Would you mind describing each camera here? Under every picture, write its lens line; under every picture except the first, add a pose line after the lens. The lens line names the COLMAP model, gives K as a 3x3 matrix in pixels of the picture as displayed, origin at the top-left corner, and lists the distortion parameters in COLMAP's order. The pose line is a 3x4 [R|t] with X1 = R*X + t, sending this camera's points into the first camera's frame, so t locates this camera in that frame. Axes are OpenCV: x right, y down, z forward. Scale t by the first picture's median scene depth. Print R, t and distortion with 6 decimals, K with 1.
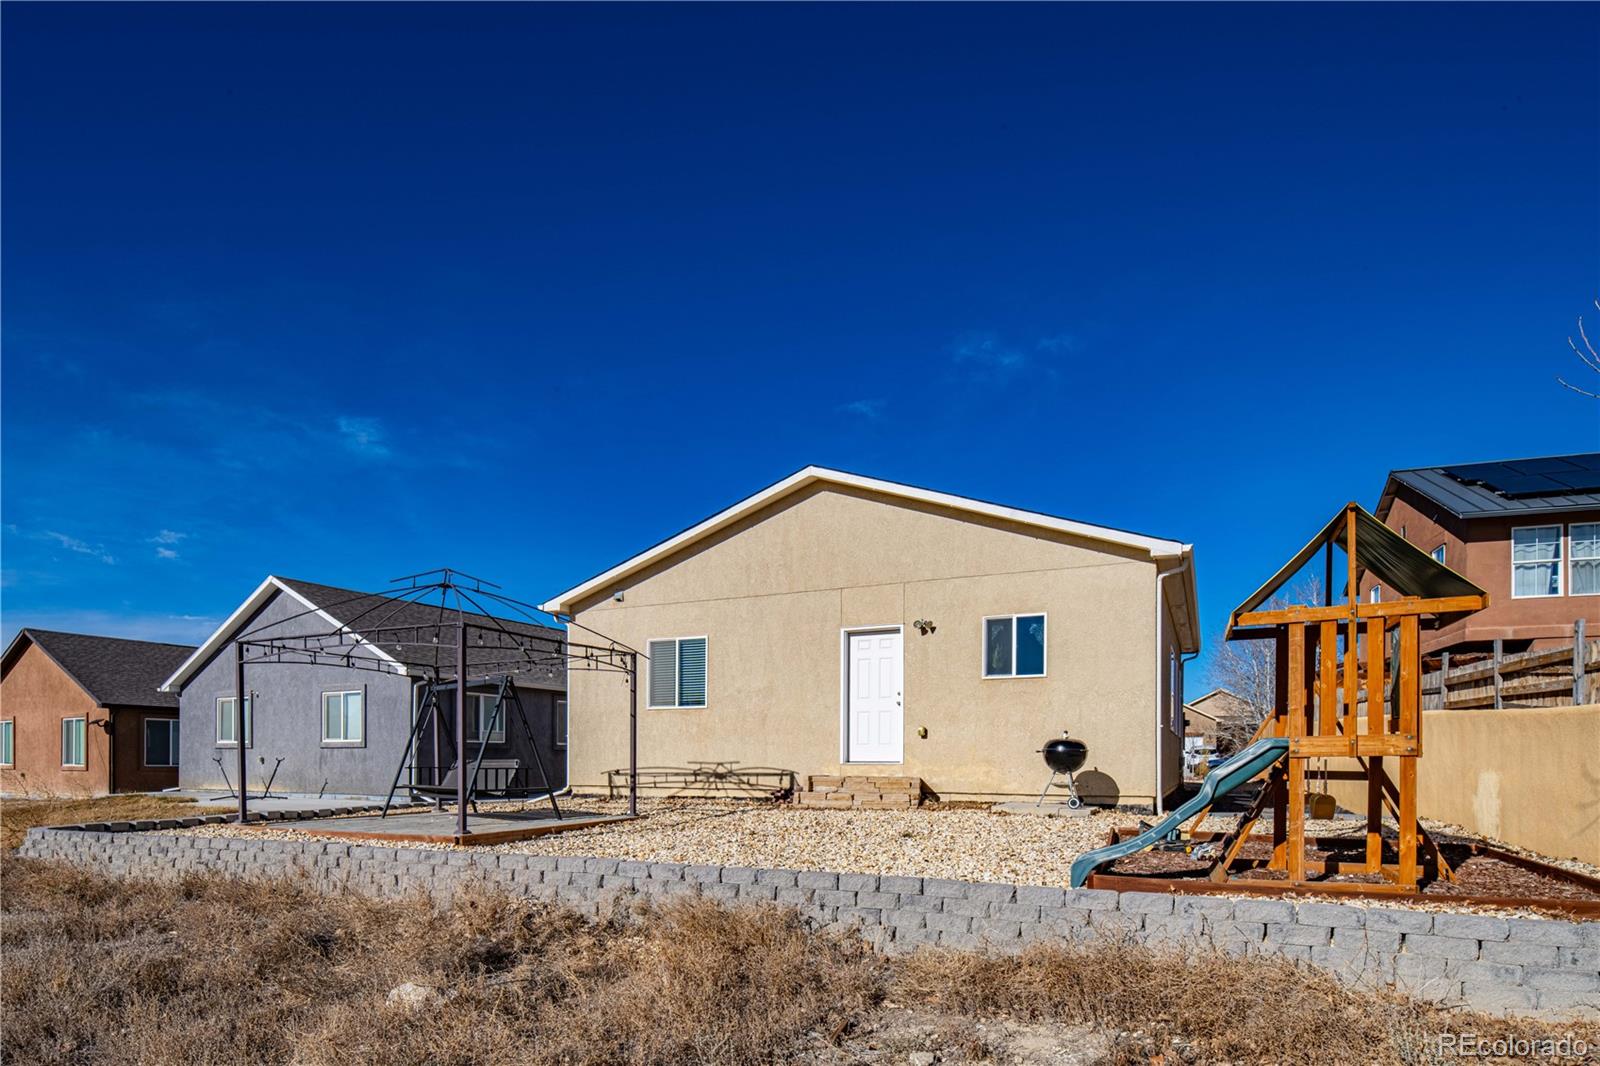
lens RADIAL K [[893.9, 0, 794.7], [0, 893.9, 541.6], [0, 0, 1]] dist [-0.033731, -0.001603]
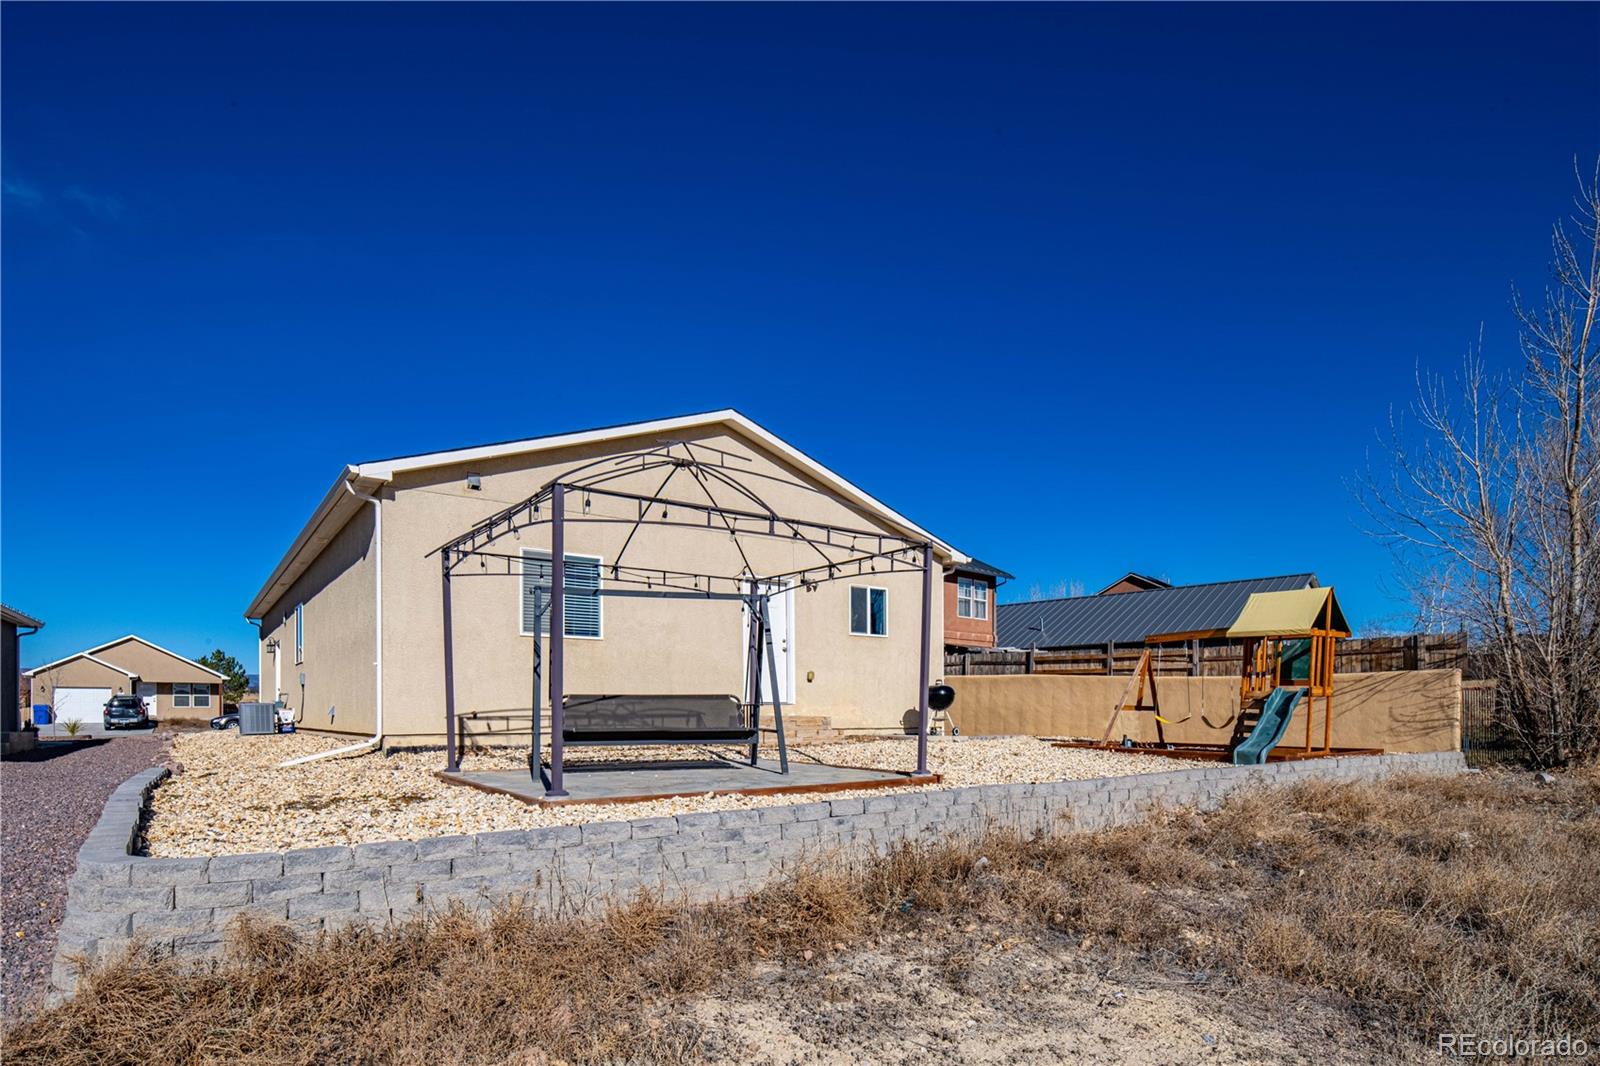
lens RADIAL K [[893.9, 0, 794.8], [0, 893.9, 523.8], [0, 0, 1]] dist [-0.033731, -0.001603]
pose [[0.442056, 0.184012, 0.877910, -0.842620], [-0.205447, 0.973485, -0.100596, 0.133651], [-0.873143, -0.135895, 0.468139, 0.479189]]
